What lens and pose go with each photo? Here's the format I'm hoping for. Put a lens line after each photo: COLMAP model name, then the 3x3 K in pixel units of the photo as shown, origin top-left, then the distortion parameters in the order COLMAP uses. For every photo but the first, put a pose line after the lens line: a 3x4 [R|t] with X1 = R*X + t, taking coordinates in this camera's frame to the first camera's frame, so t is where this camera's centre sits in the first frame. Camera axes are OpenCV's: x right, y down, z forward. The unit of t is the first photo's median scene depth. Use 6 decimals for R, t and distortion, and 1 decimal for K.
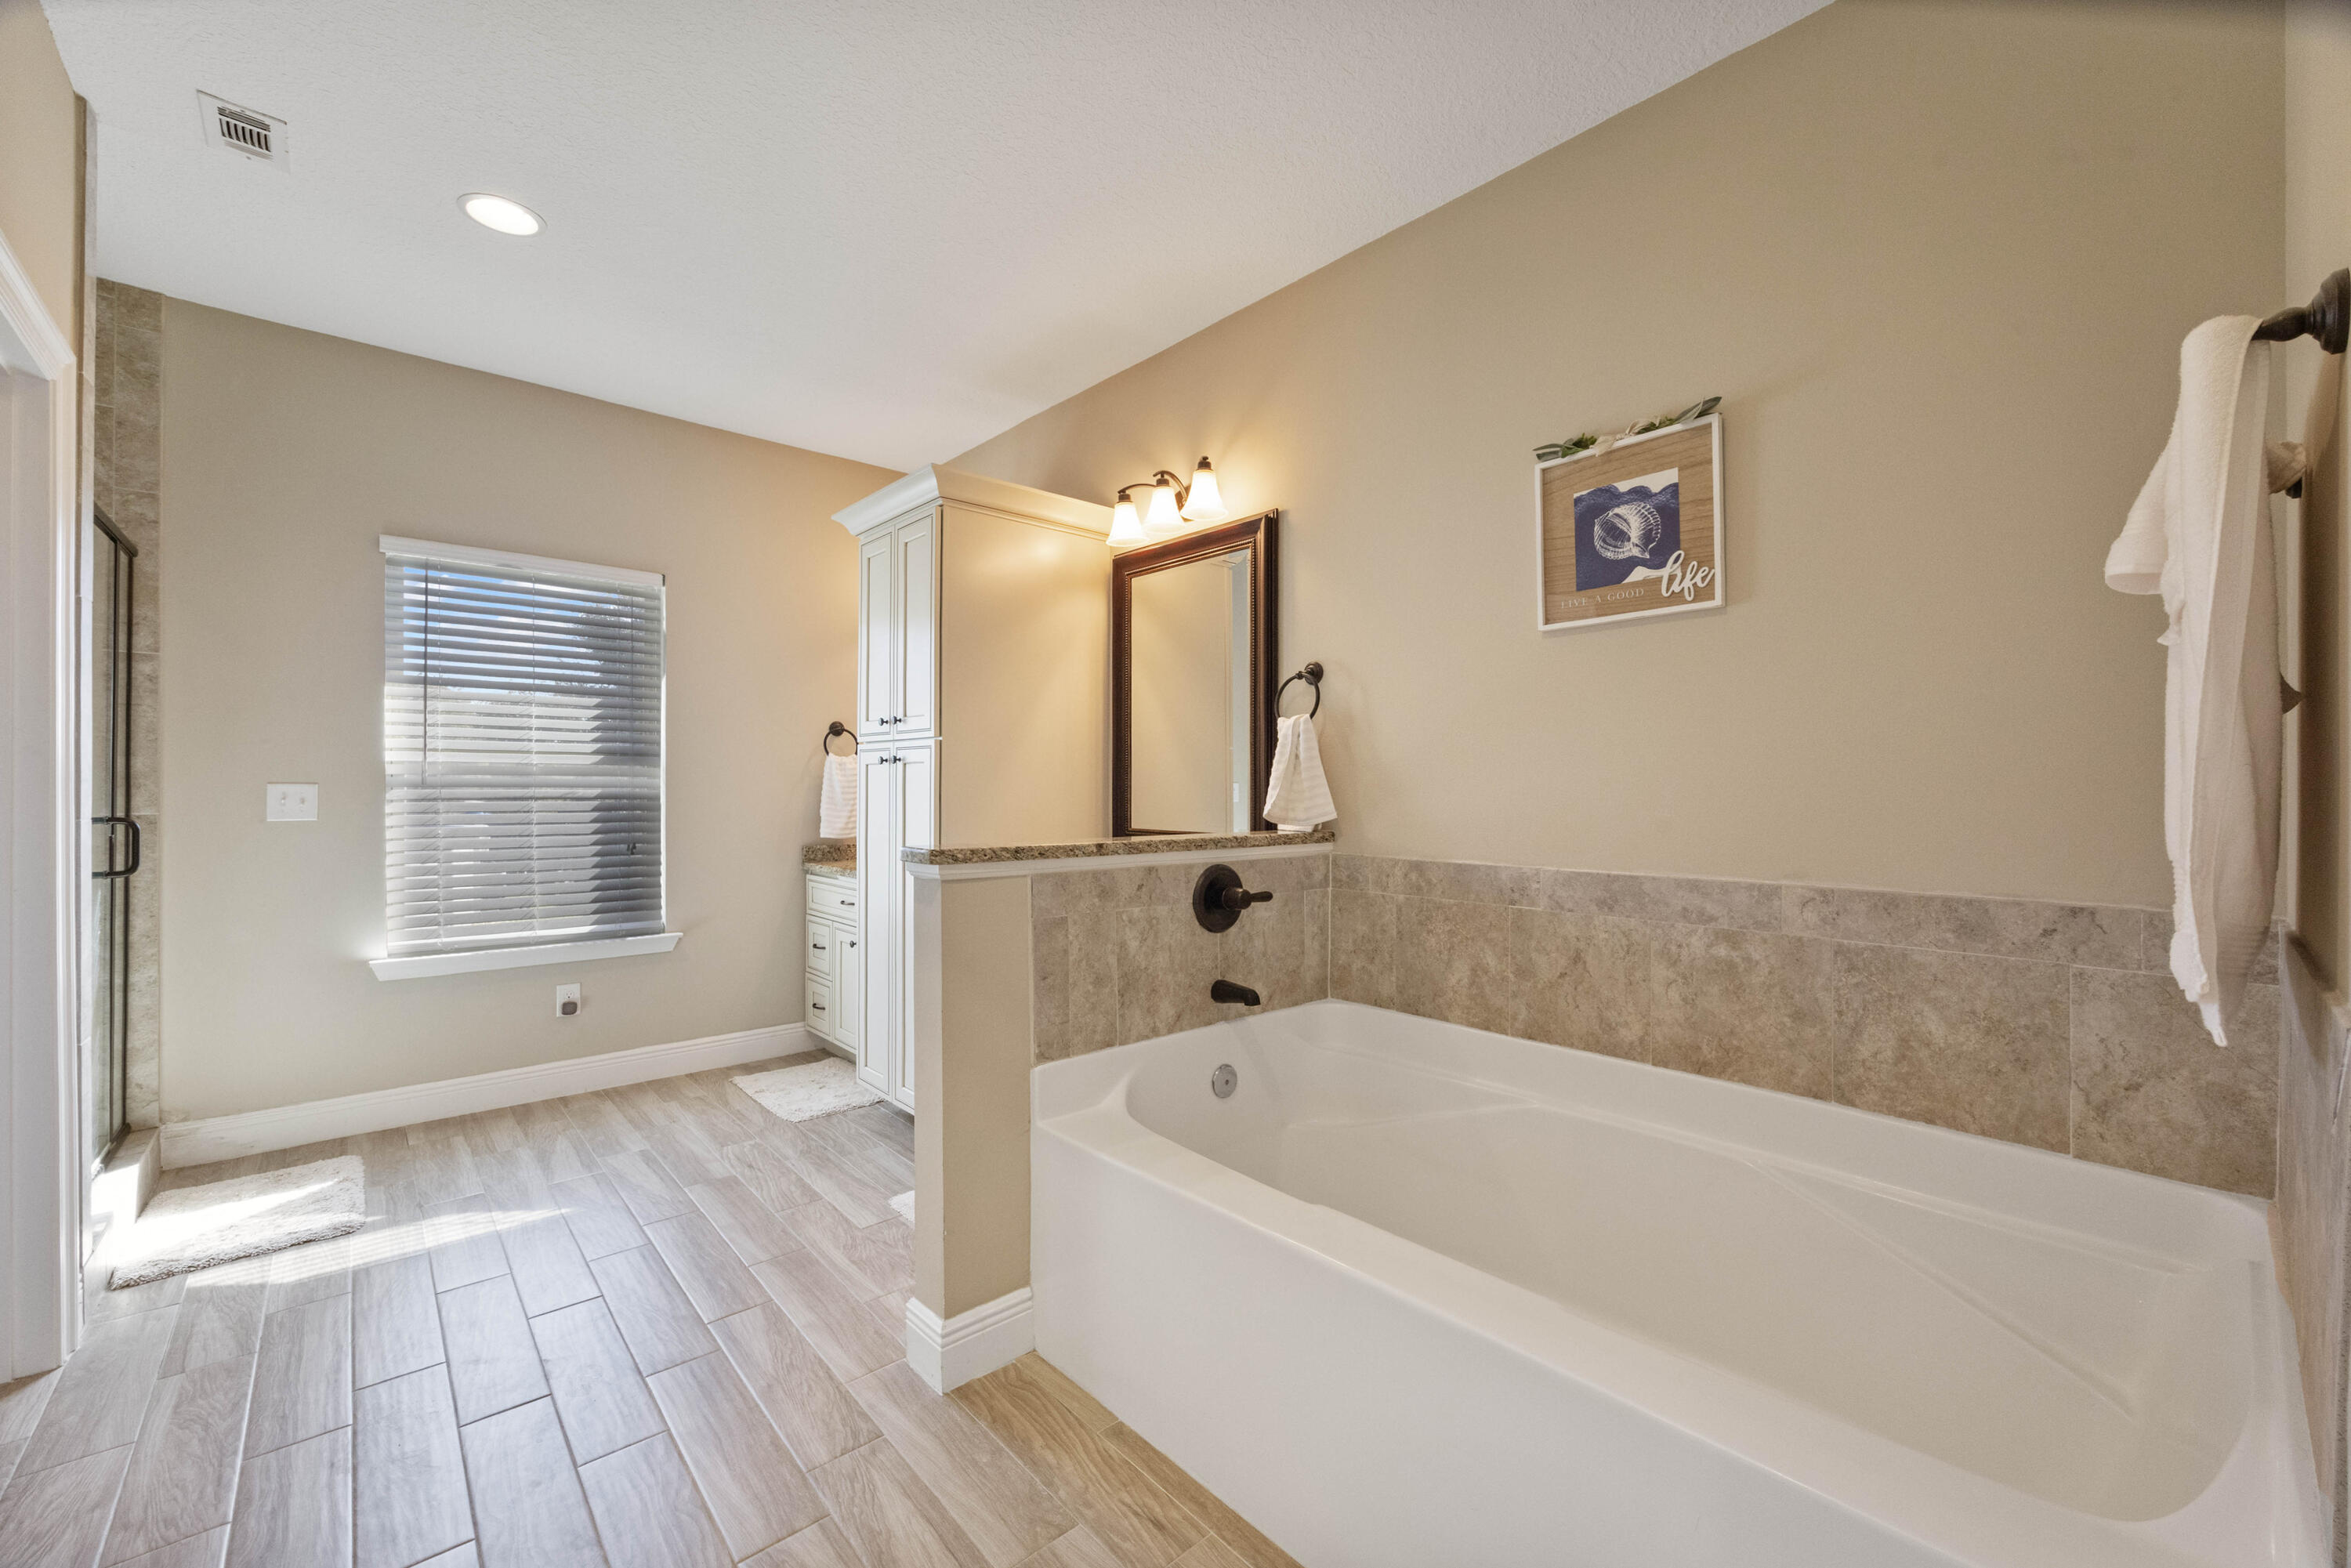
lens RADIAL K [[920.1, 0, 1196.8], [0, 920.1, 789.4], [0, 0, 1]] dist [0.000762, -0.000546]
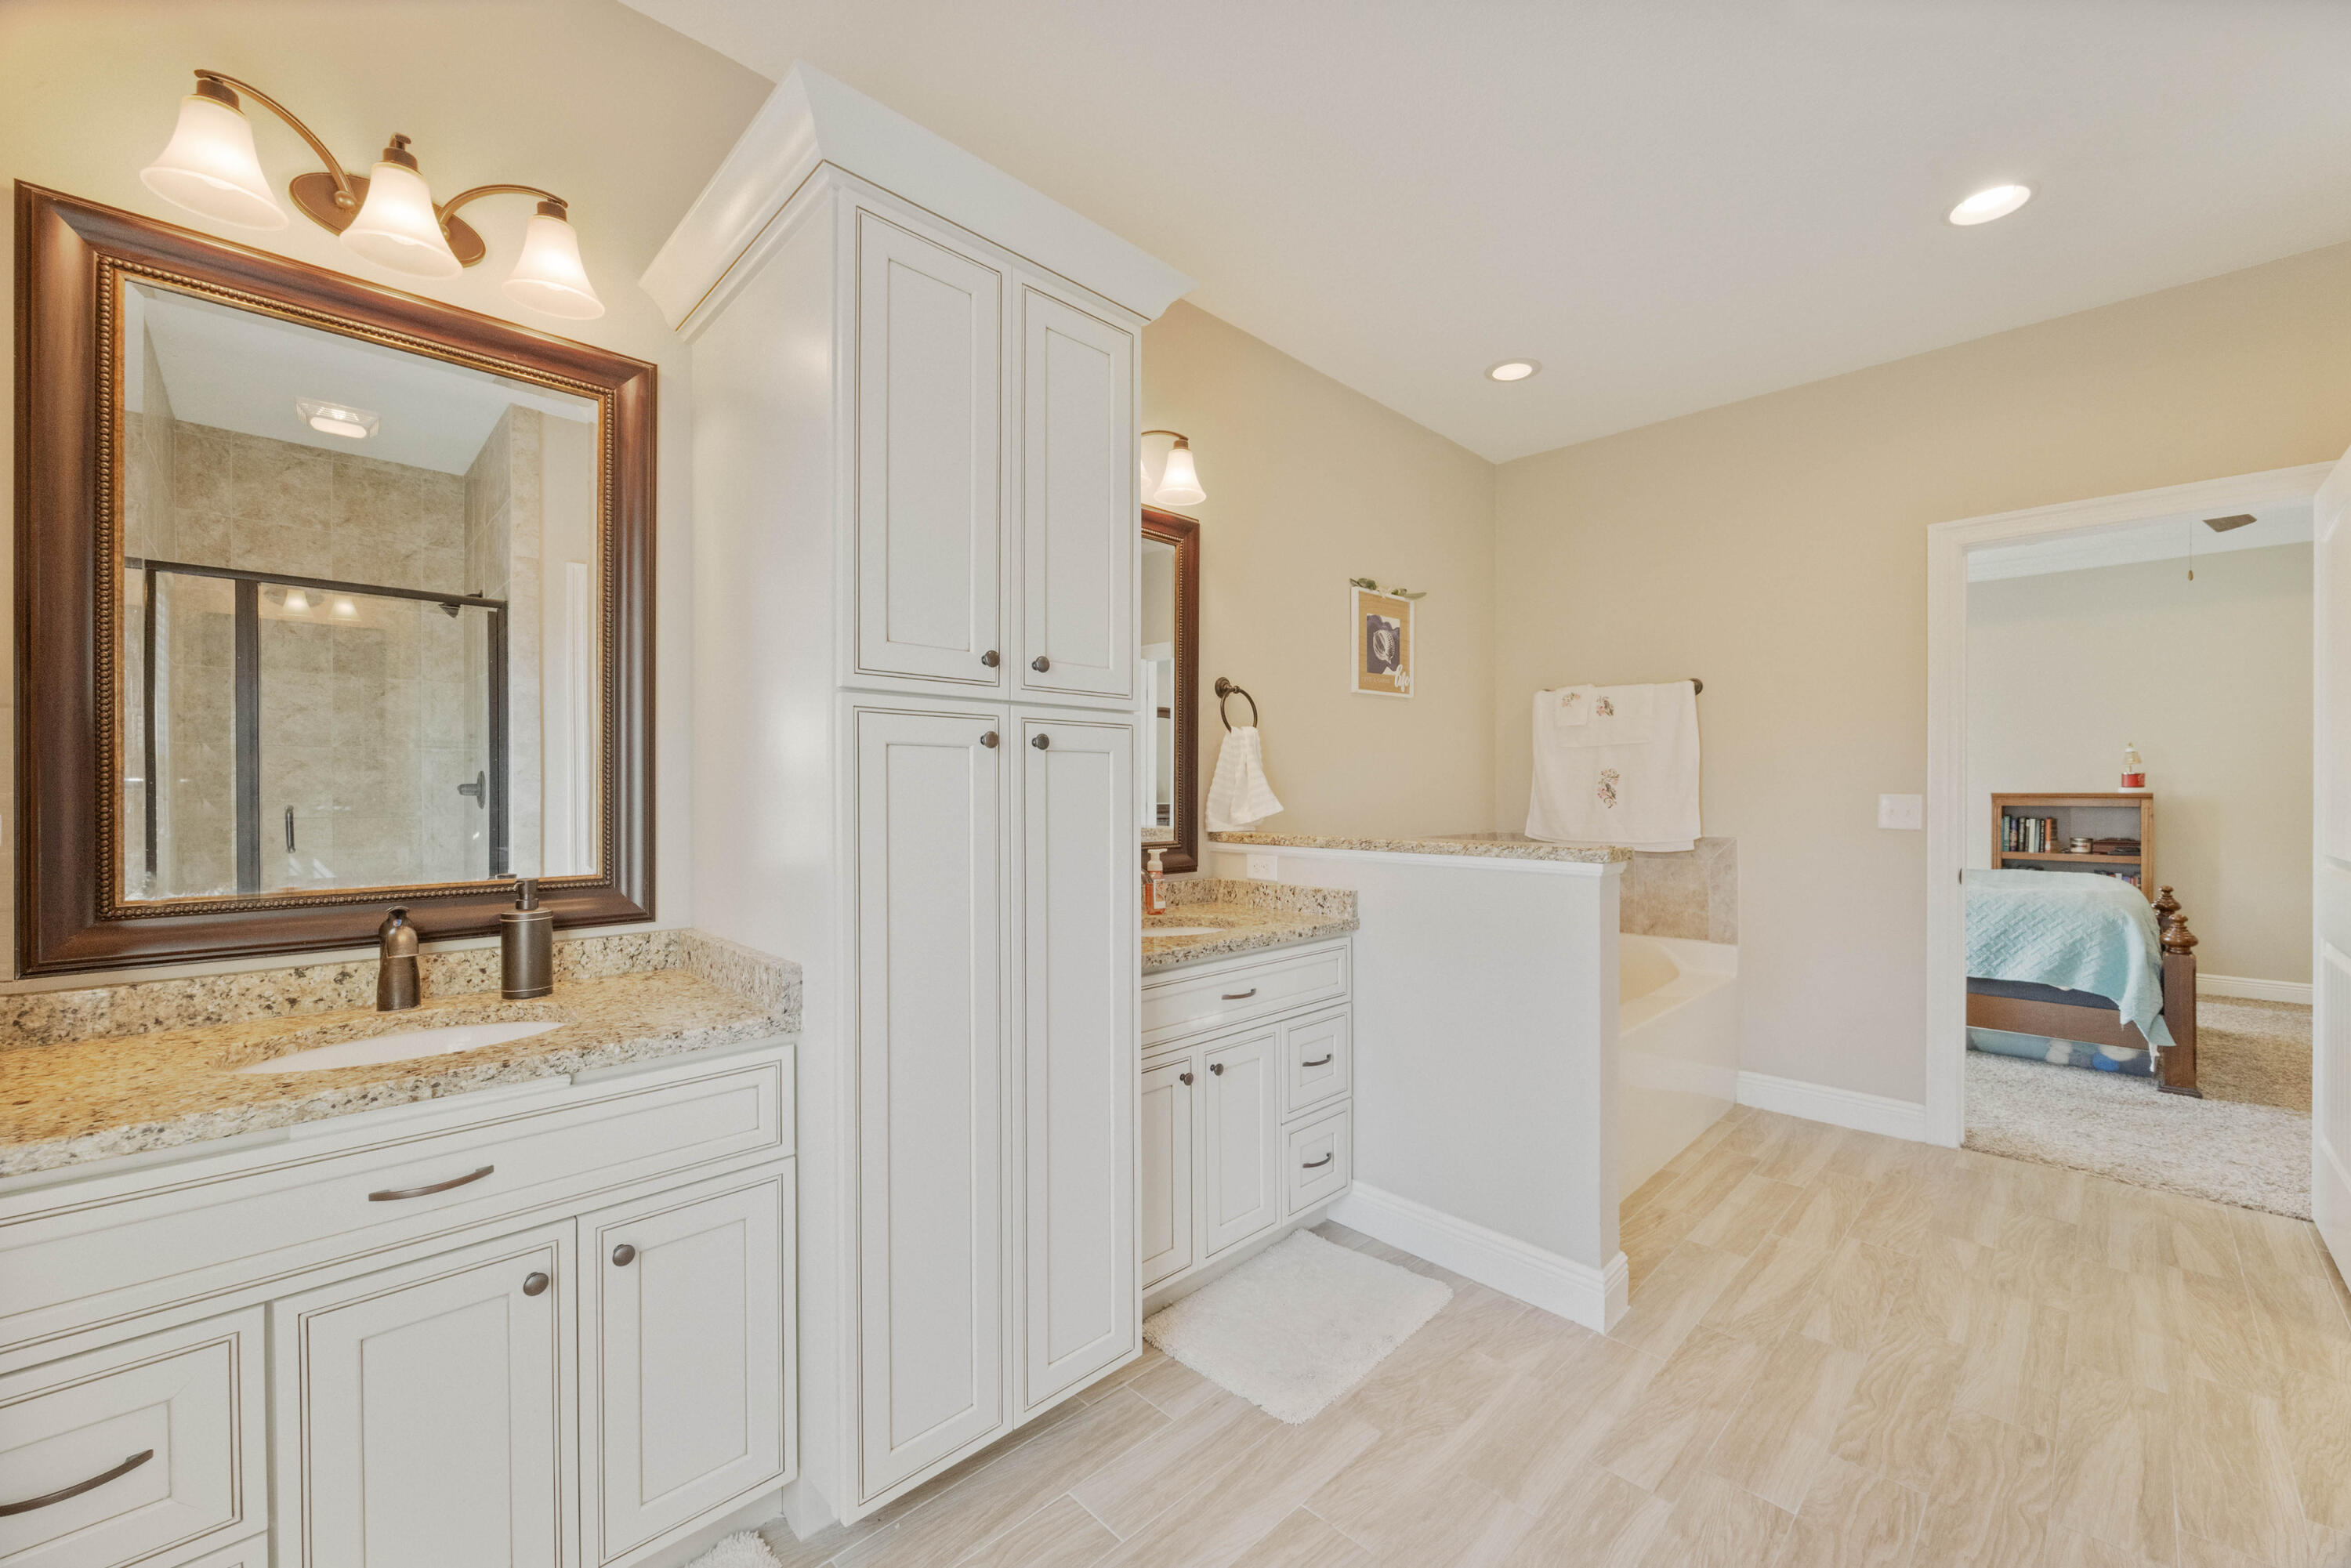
lens RADIAL K [[920.1, 0, 1167.4], [0, 920.1, 800.2], [0, 0, 1]] dist [0.000762, -0.000546]
pose [[-0.017270, -0.018399, 0.999682, -1.256915], [0.000437, 0.999830, 0.018410, -0.016372], [-0.999851, 0.000755, -0.017259, 1.407725]]
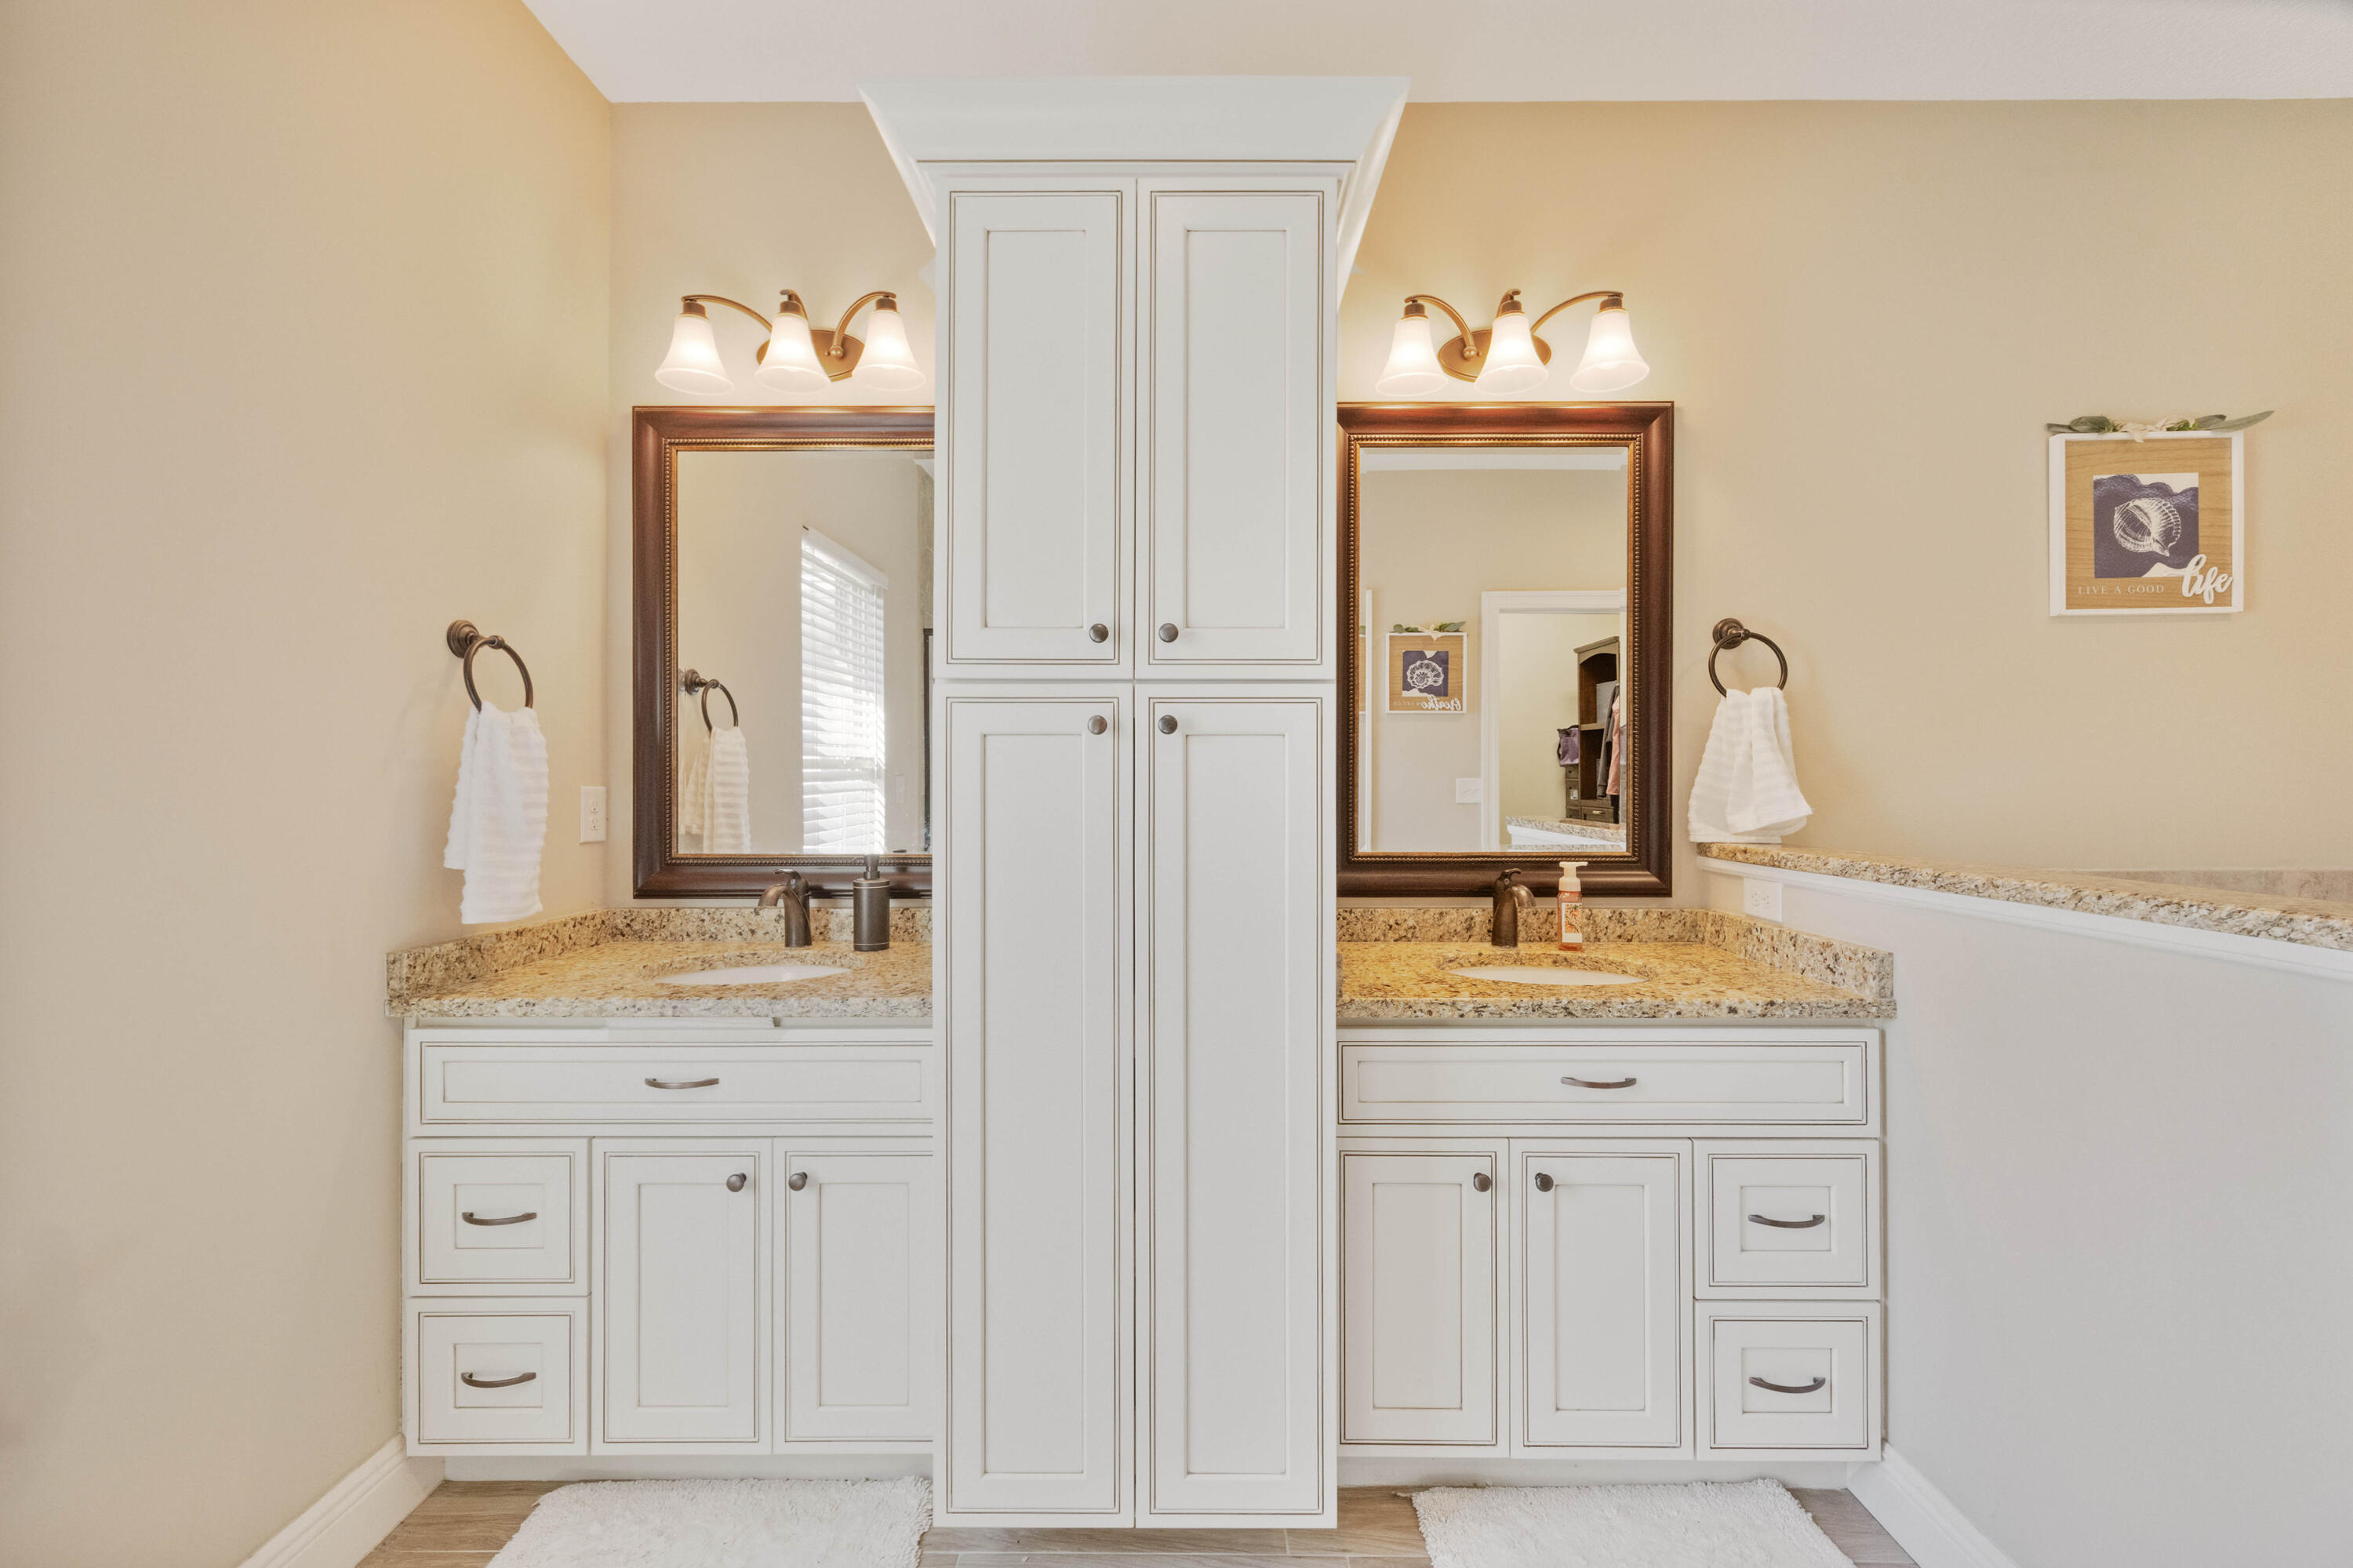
lens RADIAL K [[920.9, 0, 1179.6], [0, 920.9, 785.4], [0, 0, 1]] dist [0.000762, -0.000546]
pose [[0.687376, -0.009616, 0.726239, -0.948452], [0.005211, 0.999952, 0.008308, -0.013620], [-0.726283, -0.001926, 0.687393, 1.047265]]
